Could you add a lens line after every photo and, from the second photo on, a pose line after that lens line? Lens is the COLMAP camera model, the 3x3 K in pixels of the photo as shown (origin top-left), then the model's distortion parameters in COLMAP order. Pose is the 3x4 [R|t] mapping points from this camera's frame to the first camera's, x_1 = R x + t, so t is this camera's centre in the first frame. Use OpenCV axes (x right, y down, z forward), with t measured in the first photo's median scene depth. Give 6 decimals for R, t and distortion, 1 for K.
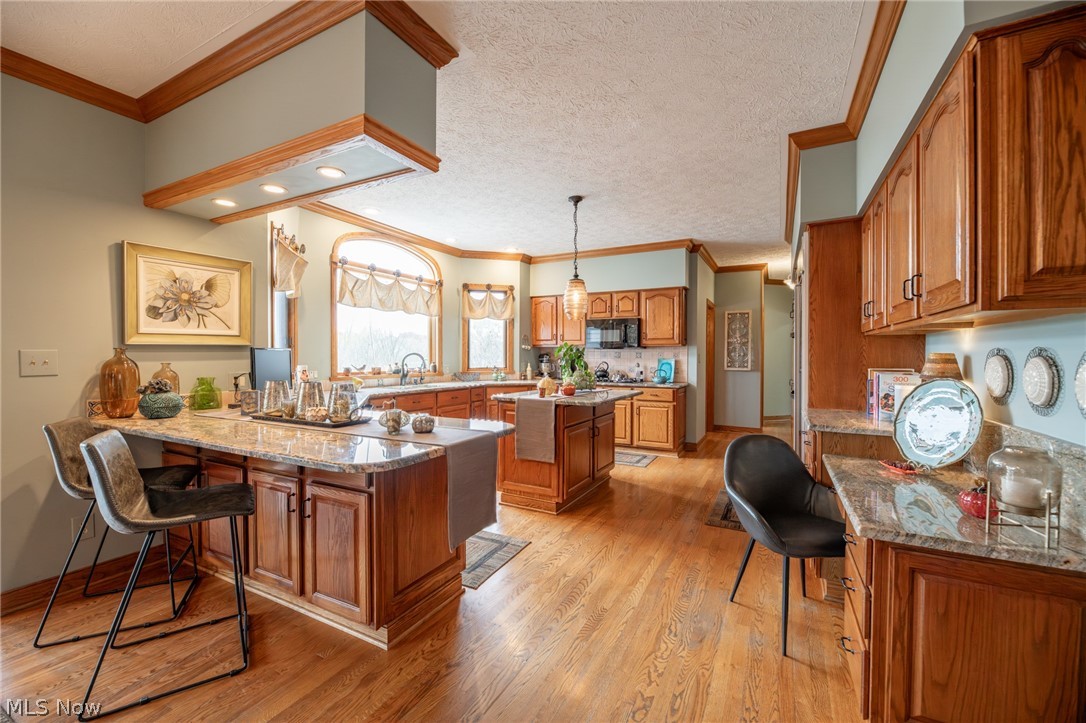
lens RADIAL K [[440.4, 0, 545.1], [0, 440.4, 362.4], [0, 0, 1]] dist [-0.002177, -0.000916]
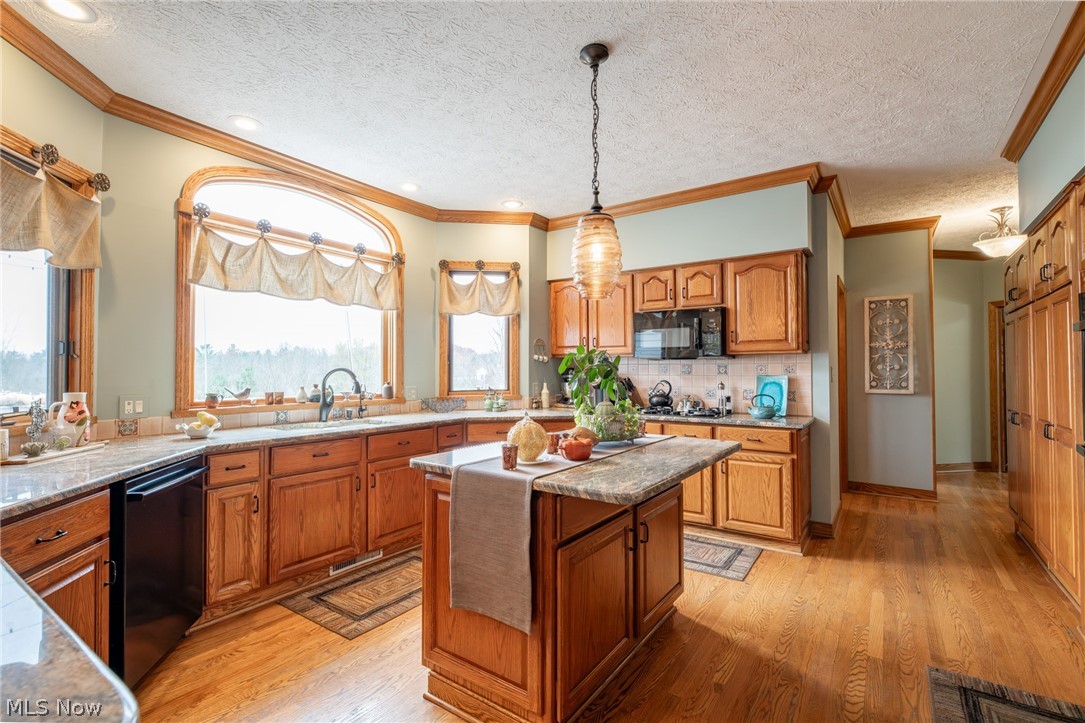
lens RADIAL K [[492.0, 0, 536.2], [0, 492.0, 360.6], [0, 0, 1]] dist [-0.000253, -0.001805]
pose [[0.991066, -0.007553, -0.133158, 0.067712], [0.002892, 0.999377, -0.035163, -0.007758], [0.133341, 0.034464, 0.990471, 0.410603]]
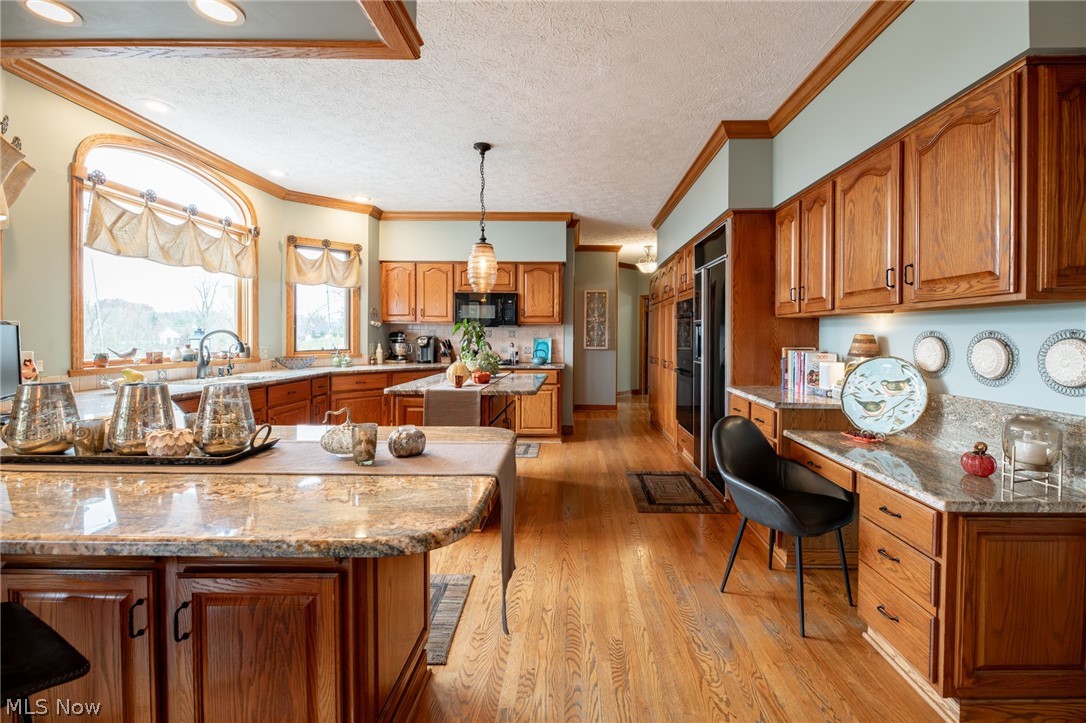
lens RADIAL K [[465.9, 0, 570.9], [0, 465.9, 341.4], [0, 0, 1]] dist [-0.002004, -0.001943]
pose [[0.887112, -0.004076, 0.461536, -0.170682], [0.003522, 0.999992, 0.002061, -0.003807], [-0.461541, -0.000203, 0.887119, 0.127168]]
